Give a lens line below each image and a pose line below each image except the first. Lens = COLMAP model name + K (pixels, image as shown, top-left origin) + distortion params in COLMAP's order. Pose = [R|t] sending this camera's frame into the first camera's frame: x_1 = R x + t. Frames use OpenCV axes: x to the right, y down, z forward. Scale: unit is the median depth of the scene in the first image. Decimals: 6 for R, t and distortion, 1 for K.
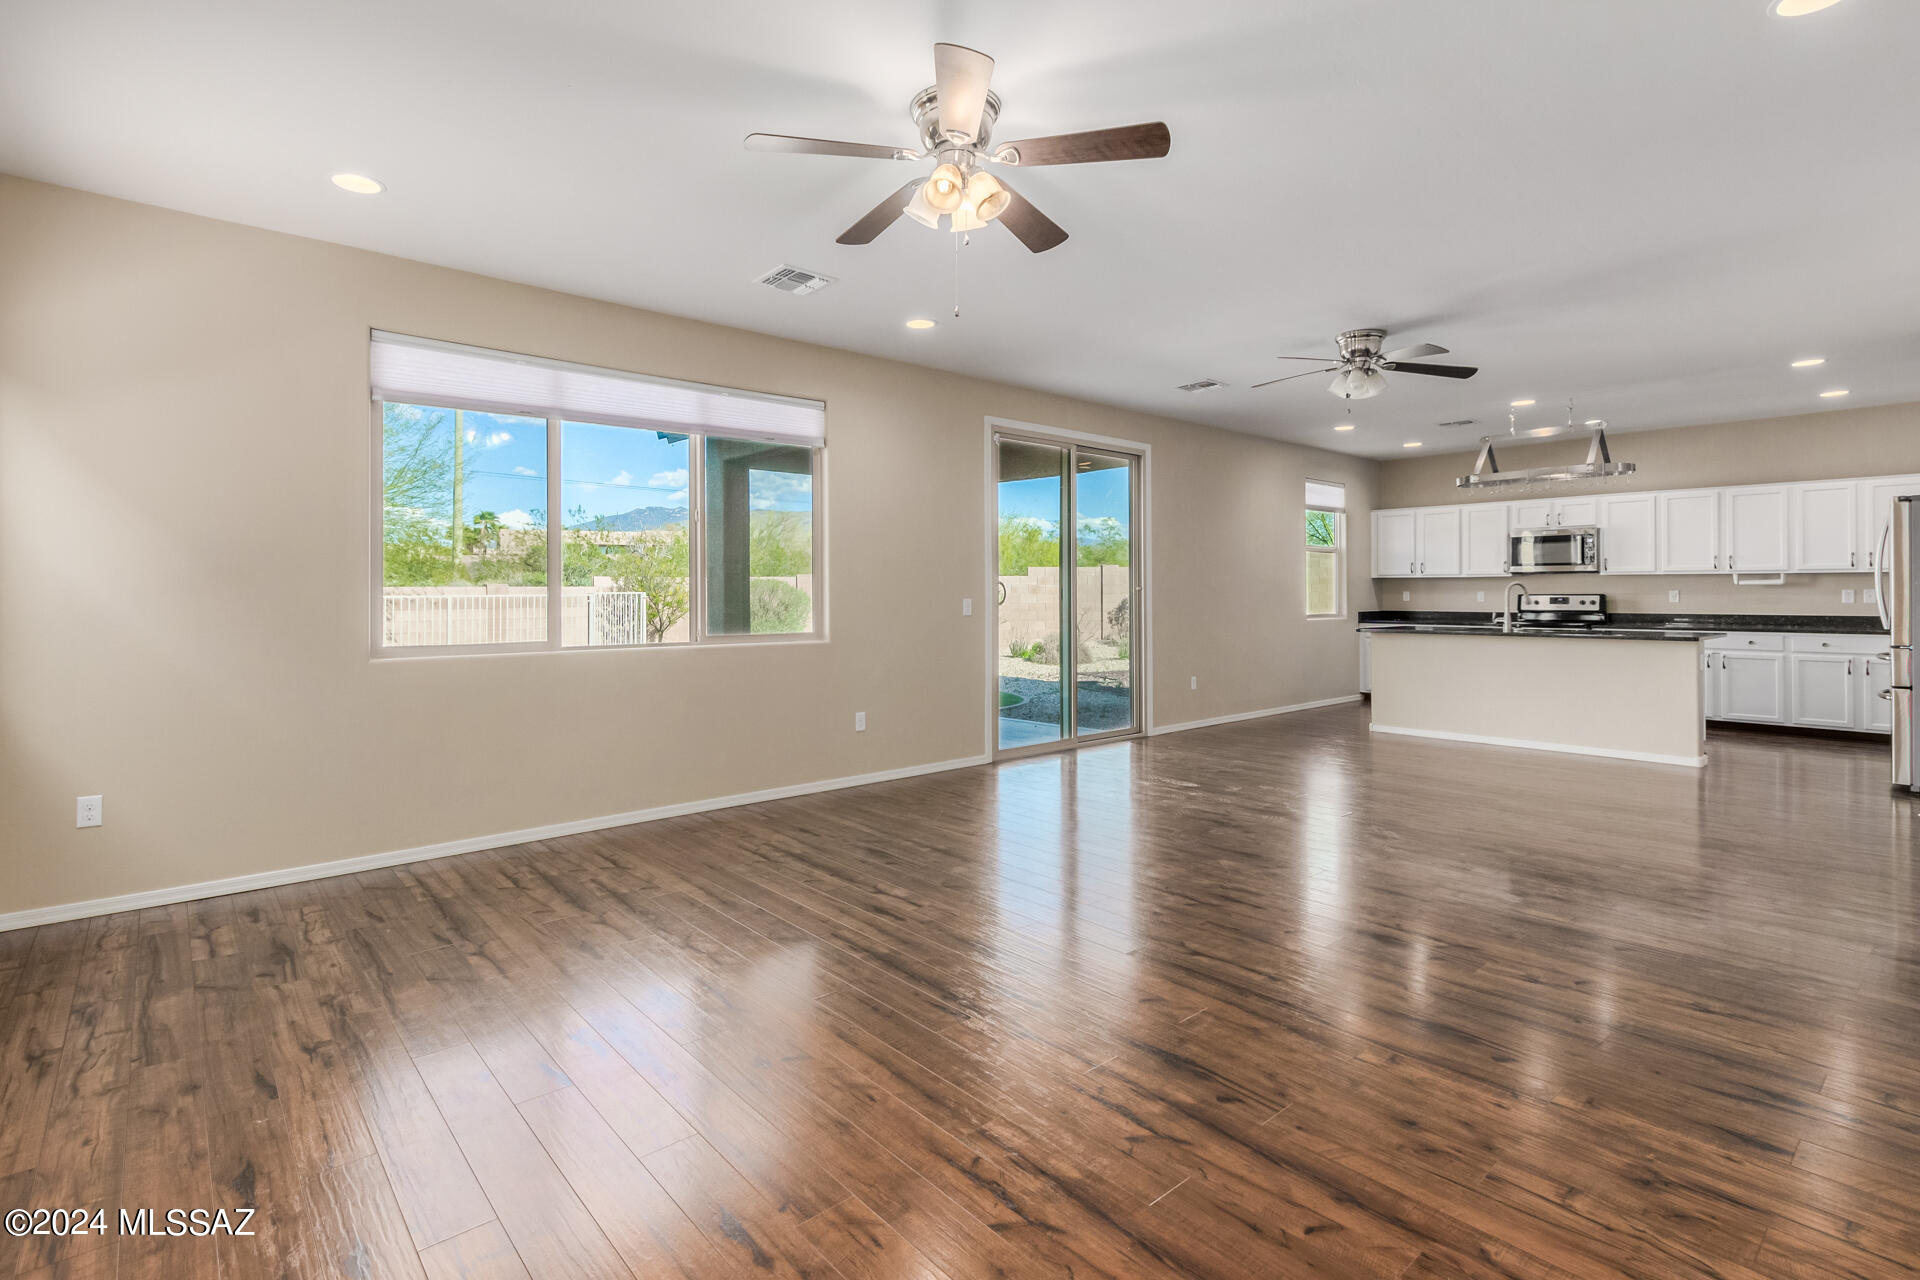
lens RADIAL K [[917.3, 0, 929.5], [0, 917.3, 591.7], [0, 0, 1]] dist [0.000760, -0.006045]
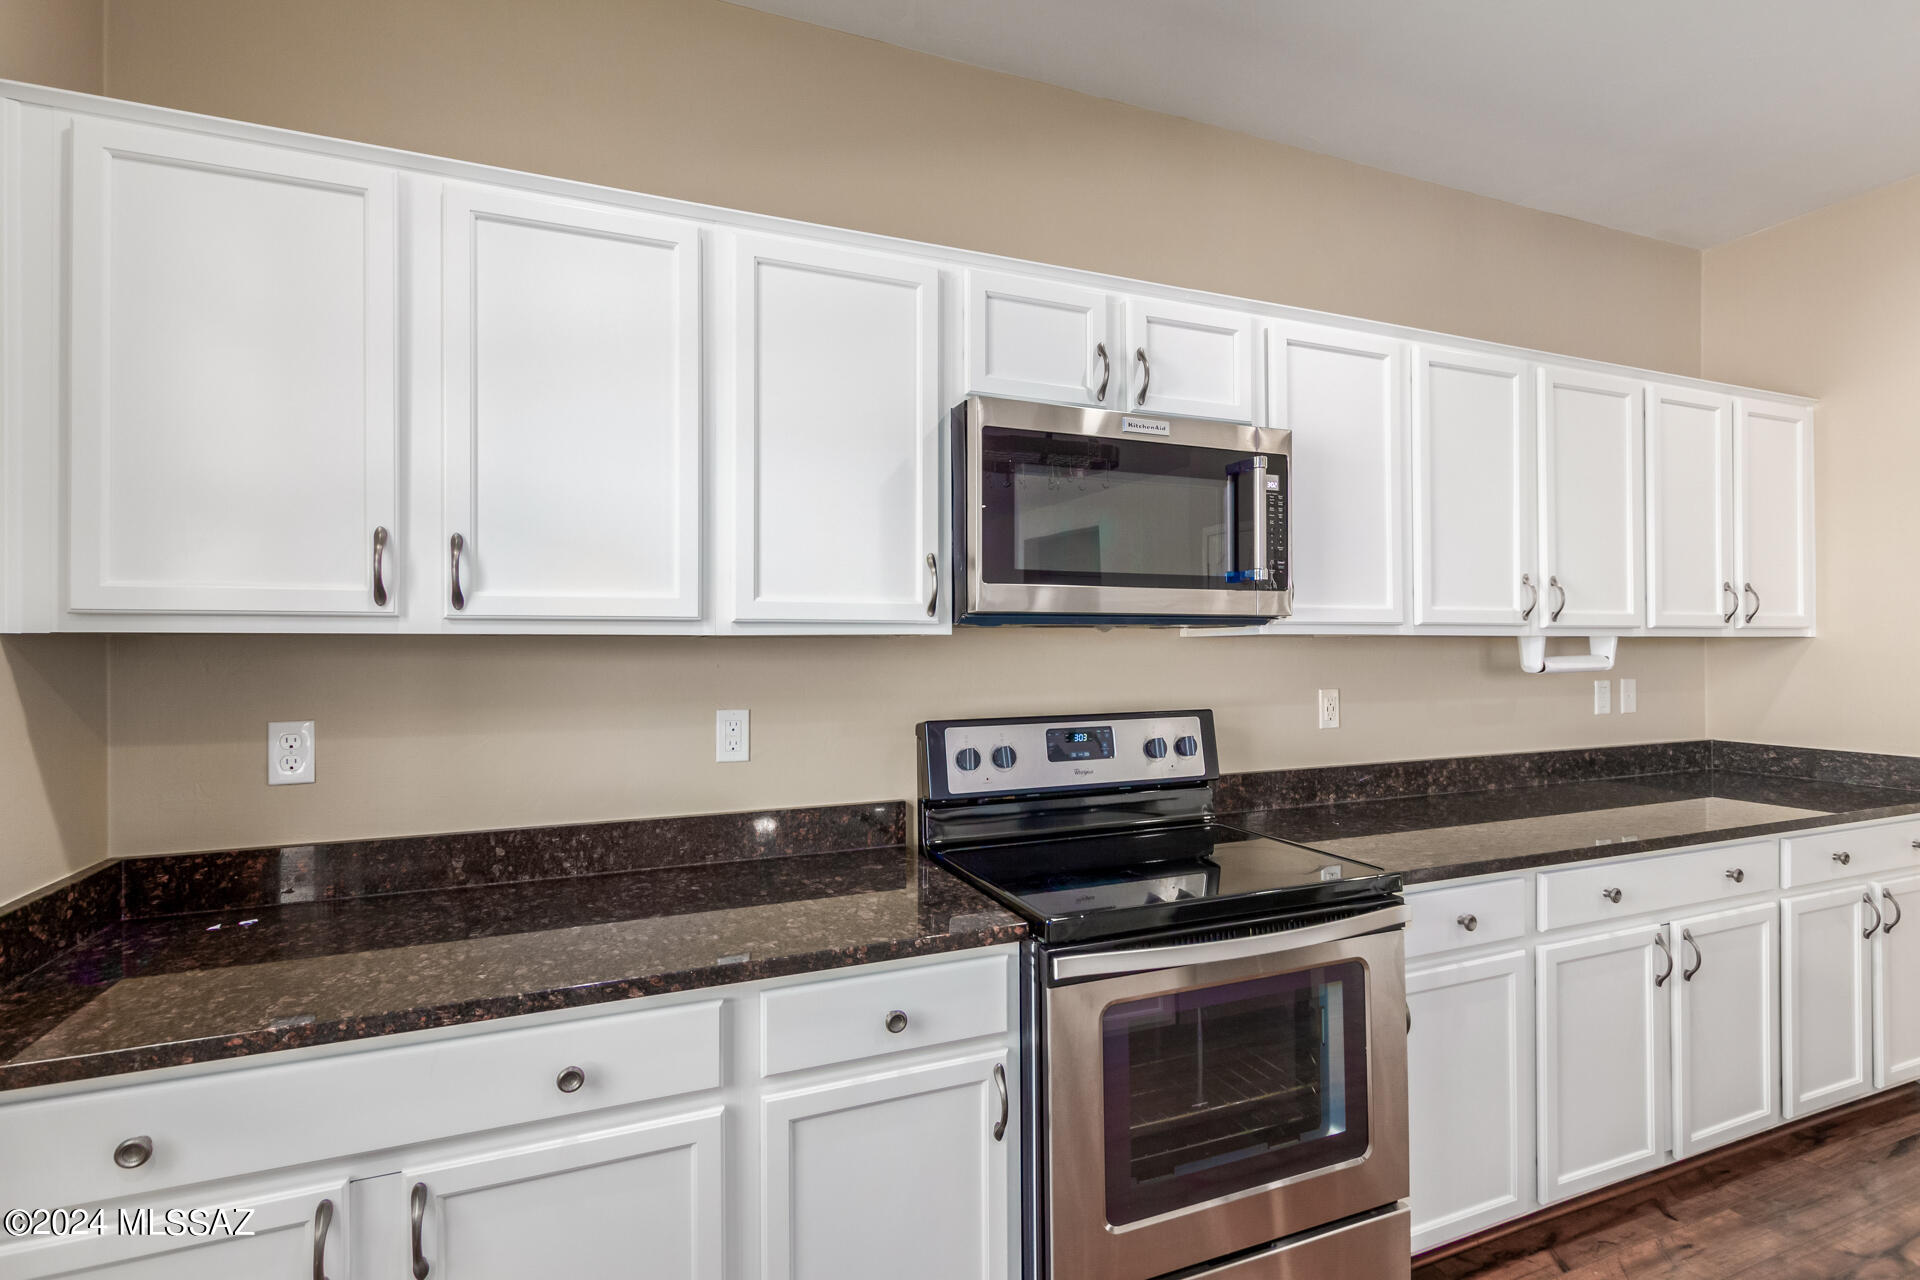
lens RADIAL K [[897.6, 0, 960.0], [0, 897.6, 640.0], [0, 0, 1]] dist [0.001028, 0.000109]
pose [[0.299470, 0.007824, 0.954074, 0.475946], [0.002787, 0.999955, -0.009075, -0.014735], [-0.954102, 0.005377, 0.299435, 0.987447]]
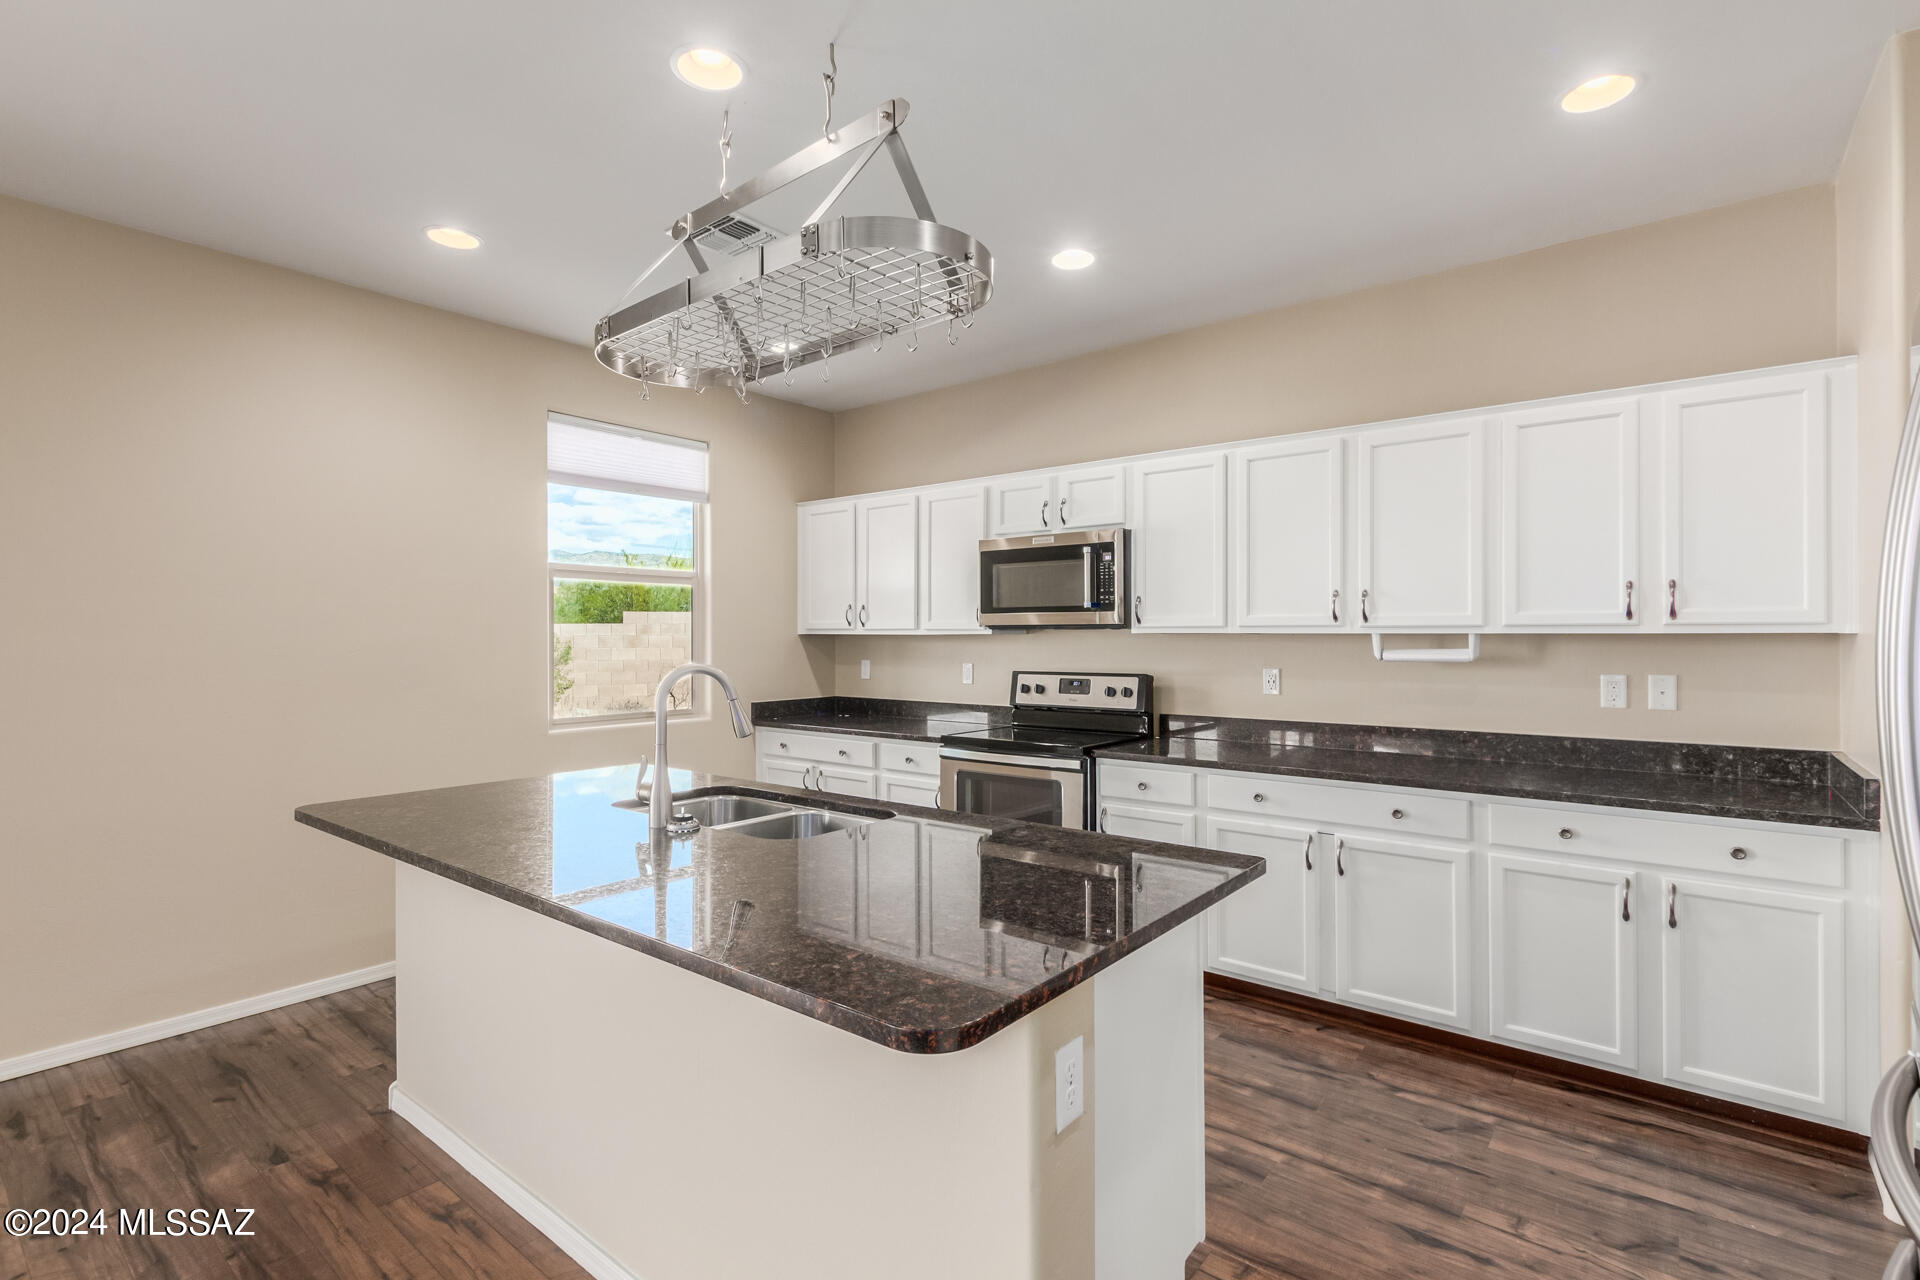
lens RADIAL K [[885.3, 0, 970.2], [0, 885.3, 640.9], [0, 0, 1]] dist [-0.000136, 0.000189]
pose [[0.978755, 0.001148, 0.205031, 0.555560], [-0.002100, 0.999988, 0.004423, -0.016085], [-0.205024, -0.004759, 0.978745, 0.578485]]
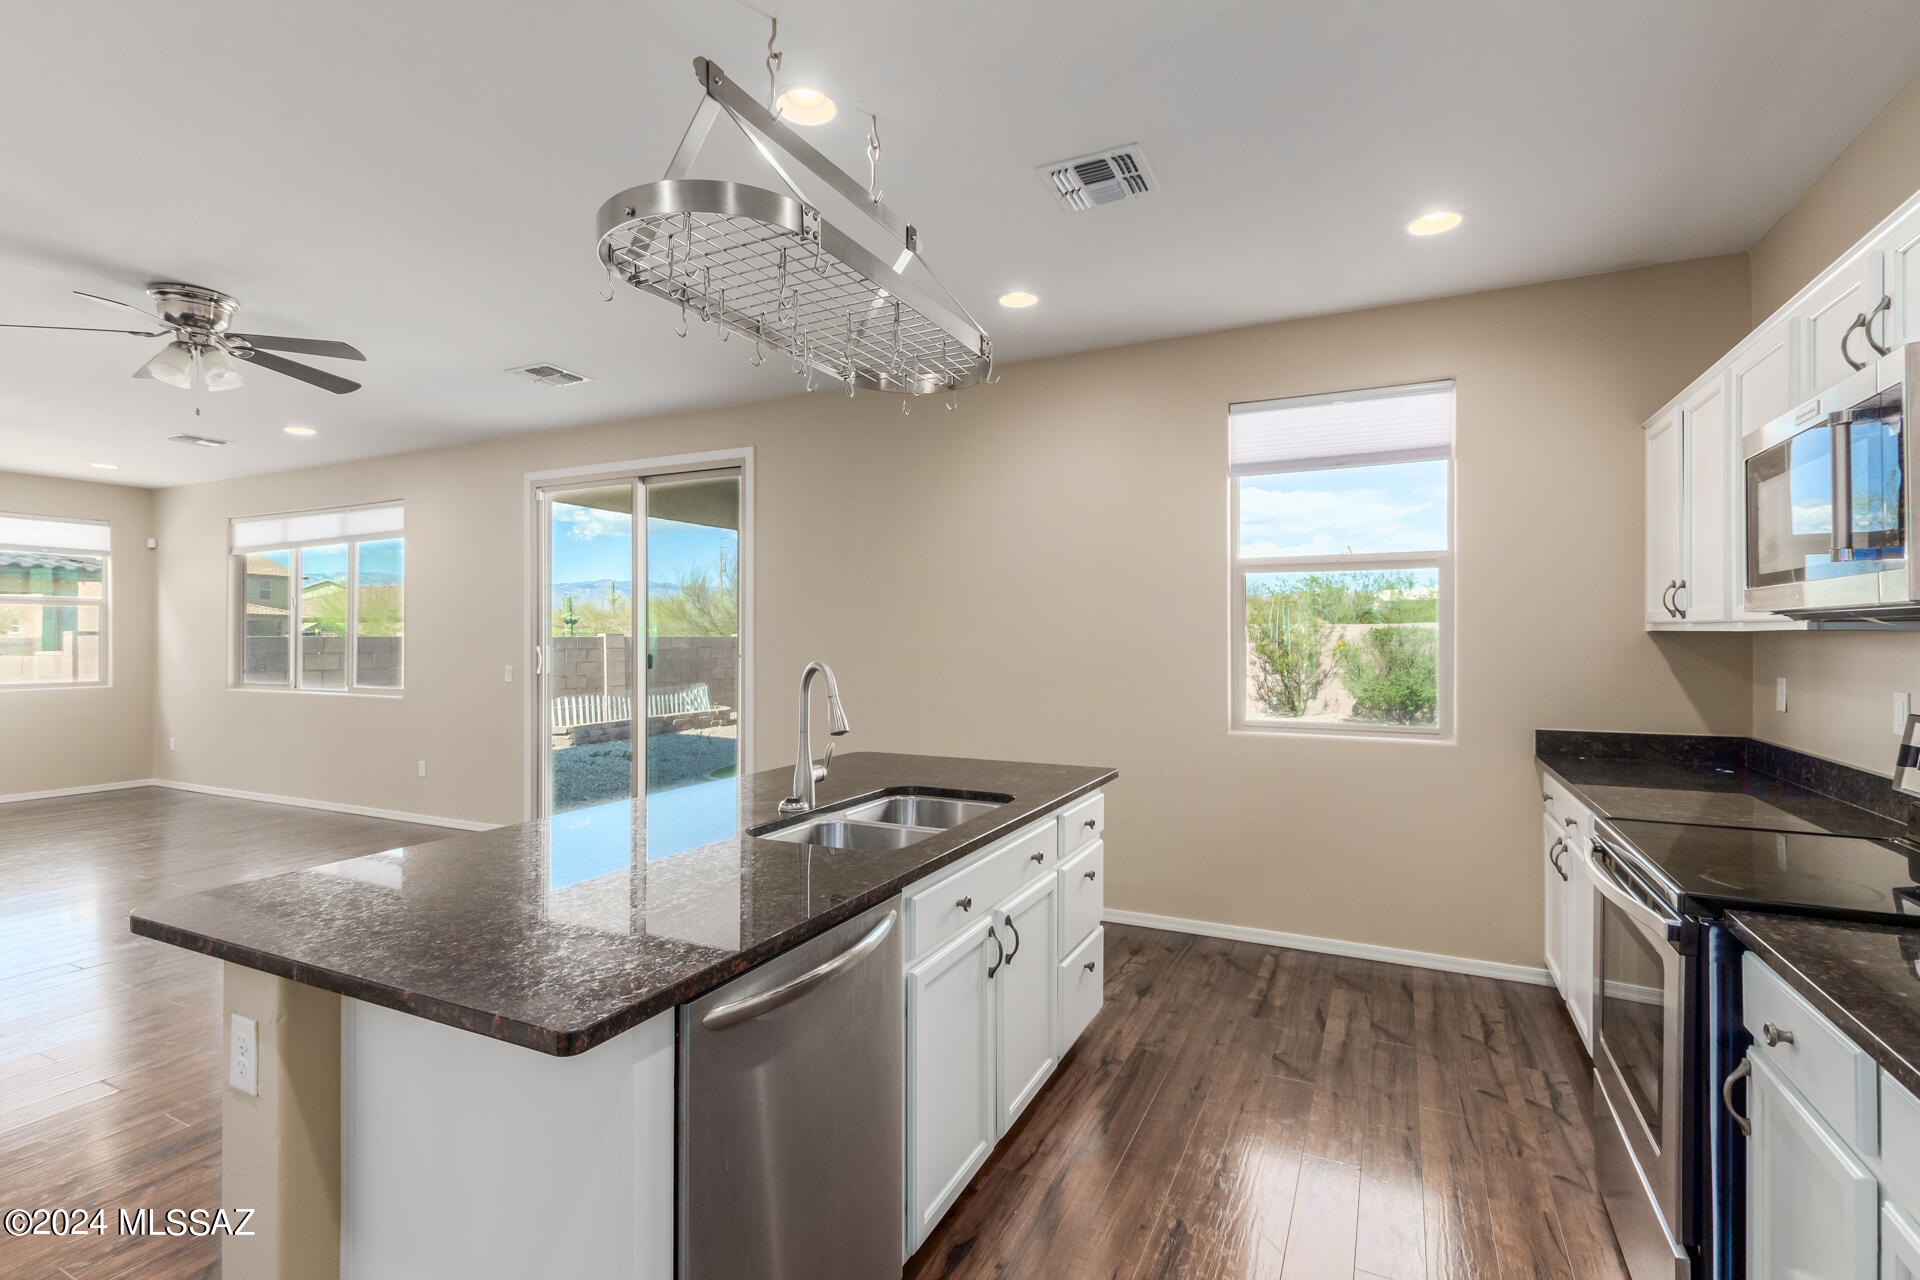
lens RADIAL K [[885.3, 0, 970.2], [0, 885.3, 640.9], [0, 0, 1]] dist [-0.000136, 0.000189]
pose [[0.415242, 0.017043, -0.909551, 0.789473], [-0.006138, 0.999854, 0.015933, -0.017756], [0.909690, -0.001033, 0.415286, 0.759615]]
